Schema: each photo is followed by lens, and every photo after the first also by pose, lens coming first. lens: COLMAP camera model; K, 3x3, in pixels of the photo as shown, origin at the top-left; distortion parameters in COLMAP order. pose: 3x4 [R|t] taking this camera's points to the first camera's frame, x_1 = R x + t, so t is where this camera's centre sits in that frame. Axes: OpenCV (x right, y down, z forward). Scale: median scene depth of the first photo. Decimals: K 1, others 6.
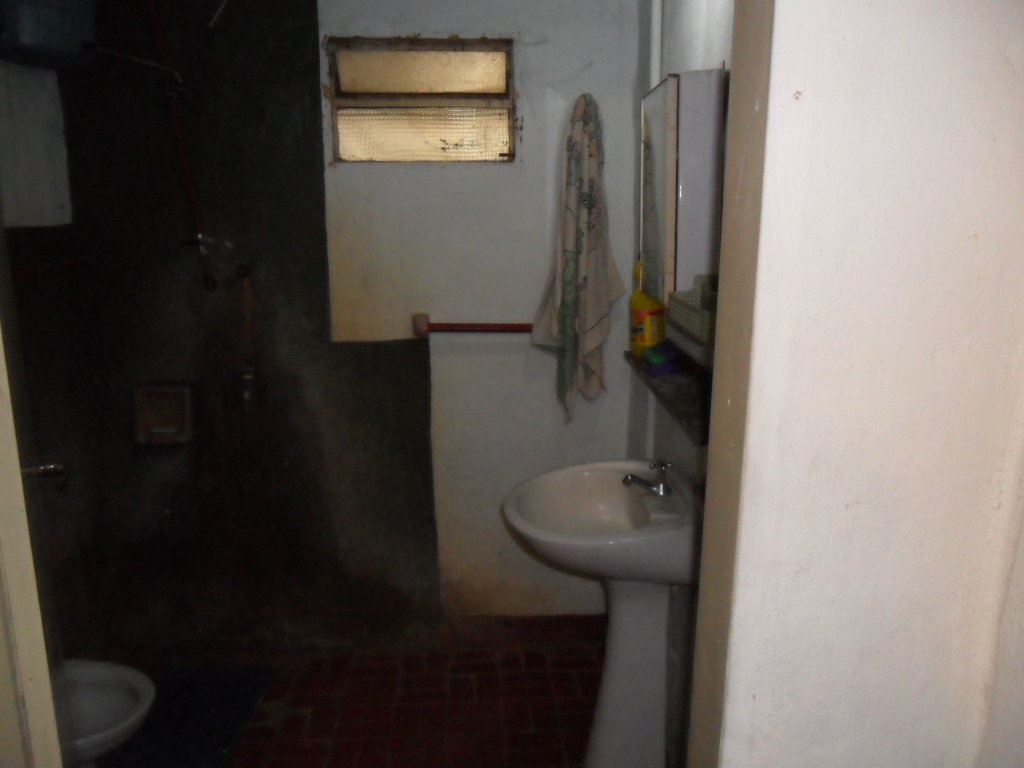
lens RADIAL K [[837.7, 0, 513.0], [0, 837.7, 380.9], [0, 0, 1]] dist [-0.021179, 0.001396]
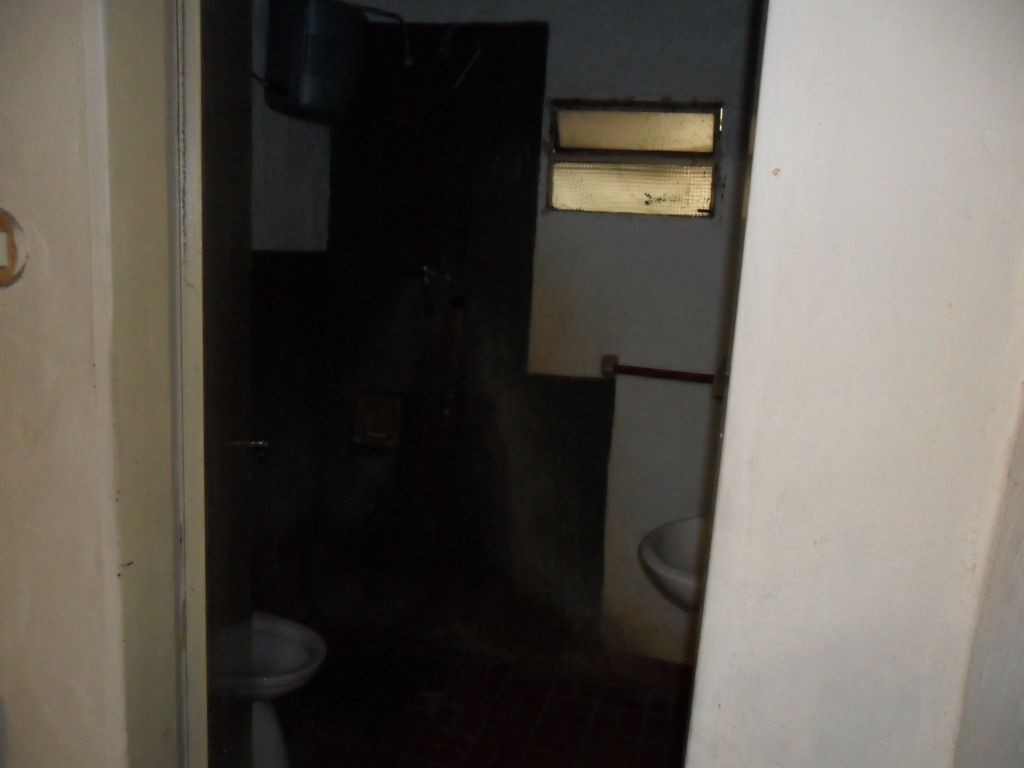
lens RADIAL K [[837.7, 0, 513.0], [0, 837.7, 380.9], [0, 0, 1]] dist [-0.021179, 0.001396]
pose [[0.950723, 0.104788, -0.291795, 0.088804], [-0.121071, 0.991906, -0.038264, 0.008246], [0.285424, 0.071706, 0.955715, -0.046674]]
